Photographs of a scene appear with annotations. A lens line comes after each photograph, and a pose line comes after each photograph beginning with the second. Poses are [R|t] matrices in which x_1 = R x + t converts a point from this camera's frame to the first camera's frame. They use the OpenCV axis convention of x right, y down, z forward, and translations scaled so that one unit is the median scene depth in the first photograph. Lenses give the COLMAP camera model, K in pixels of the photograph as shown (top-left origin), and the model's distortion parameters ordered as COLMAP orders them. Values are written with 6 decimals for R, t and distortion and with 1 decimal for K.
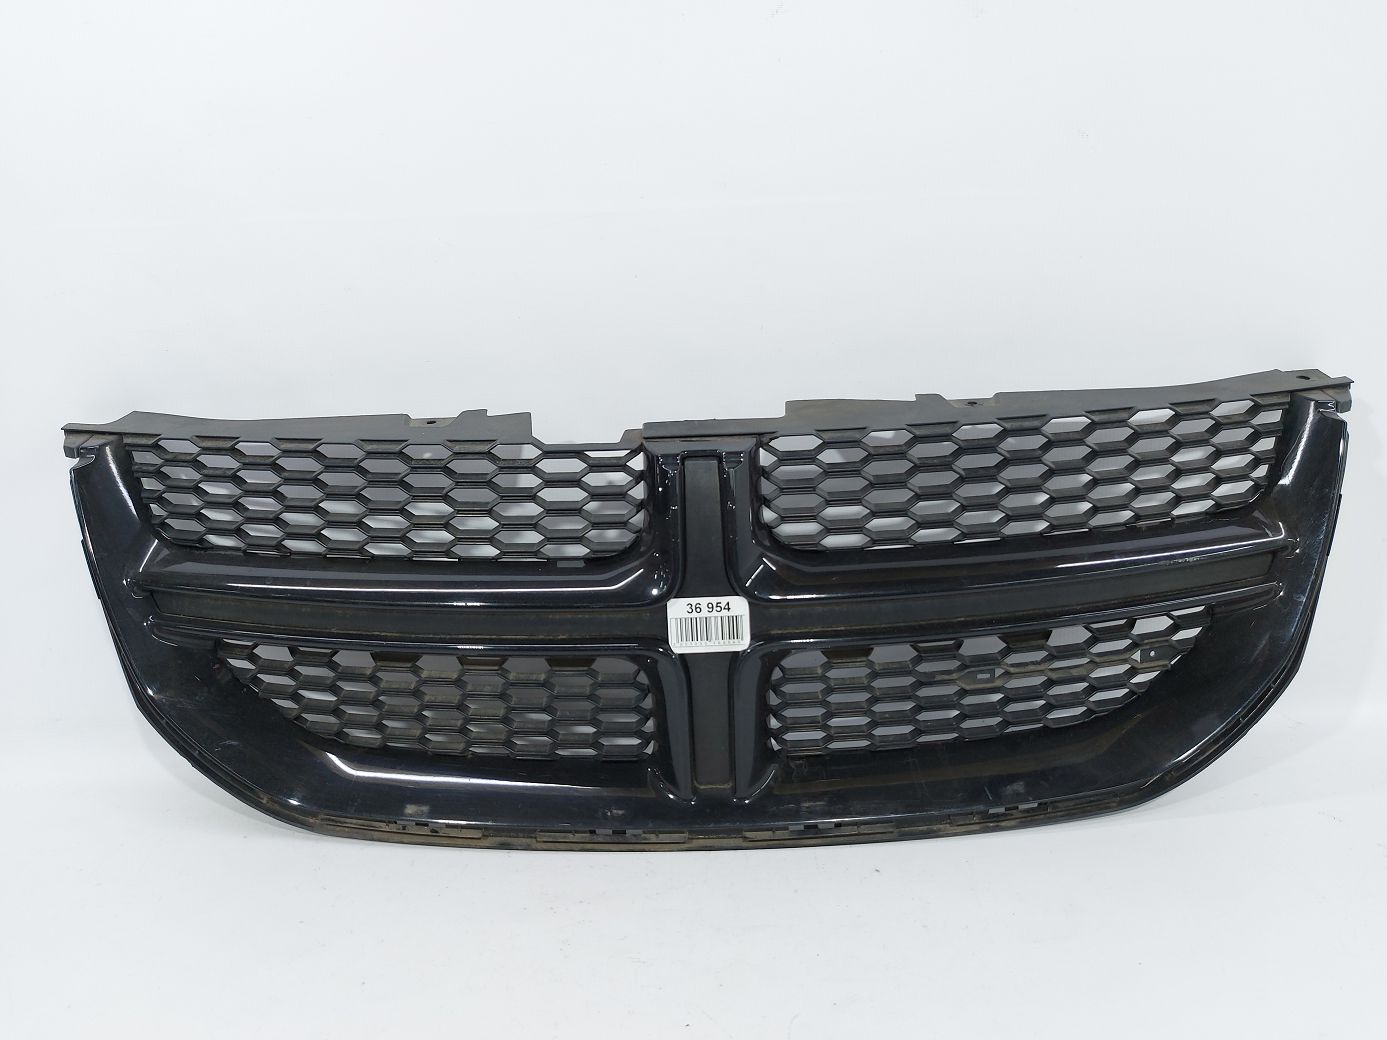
lens RADIAL K [[987.1, 0, 693.5], [0, 987.1, 520.0], [0, 0, 1]] dist [0.084112, -0.121099]
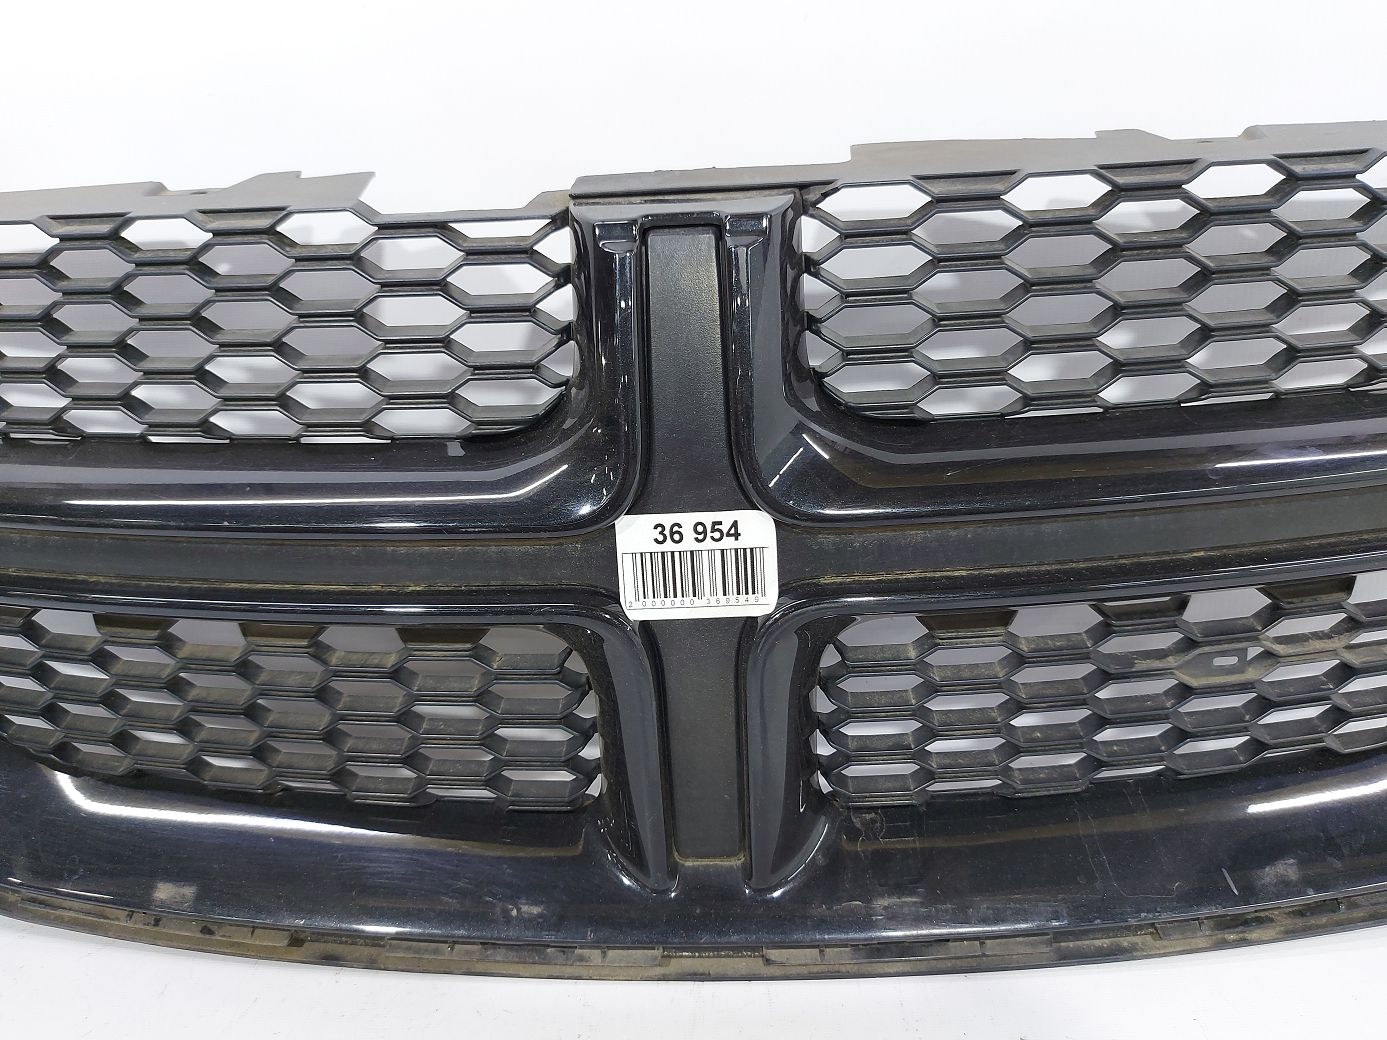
lens RADIAL K [[987.1, 0, 693.5], [0, 987.1, 520.0], [0, 0, 1]] dist [0.084112, -0.121099]
pose [[0.999447, 0.000644, -0.033248, 0.029339], [0.002038, 0.996747, 0.080568, 0.040253], [0.033192, -0.080591, 0.996194, 0.480151]]
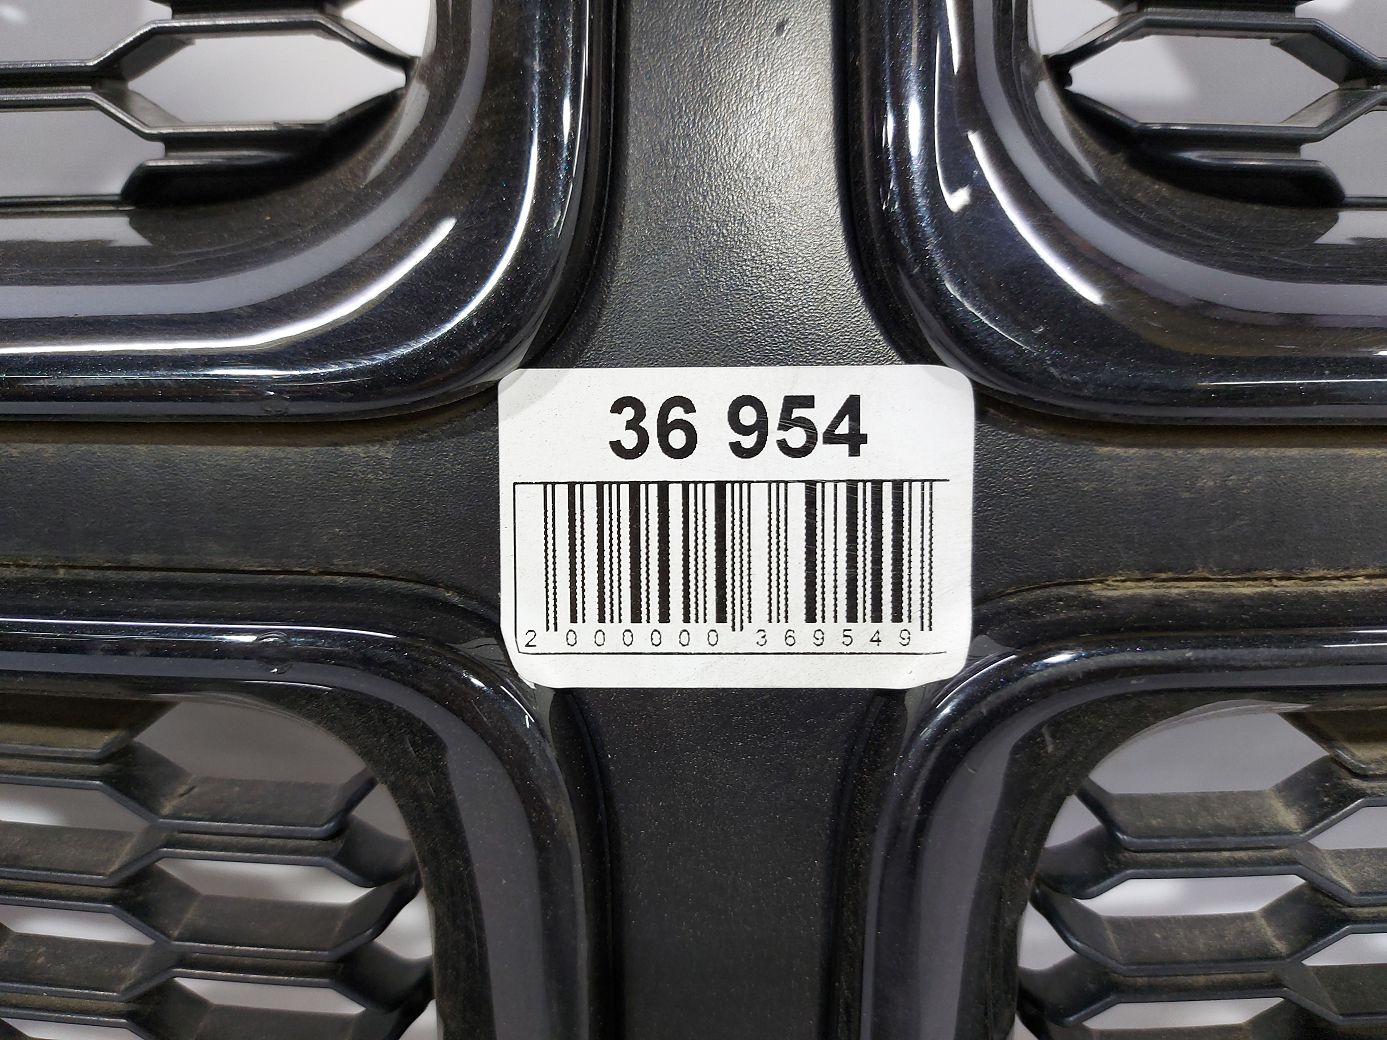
lens RADIAL K [[987.1, 0, 693.5], [0, 987.1, 520.0], [0, 0, 1]] dist [0.084112, -0.121099]
pose [[0.999109, 0.041670, -0.006696, 0.009125], [-0.041967, 0.997713, -0.052985, 0.110127], [0.004473, 0.053219, 0.998573, 0.801005]]
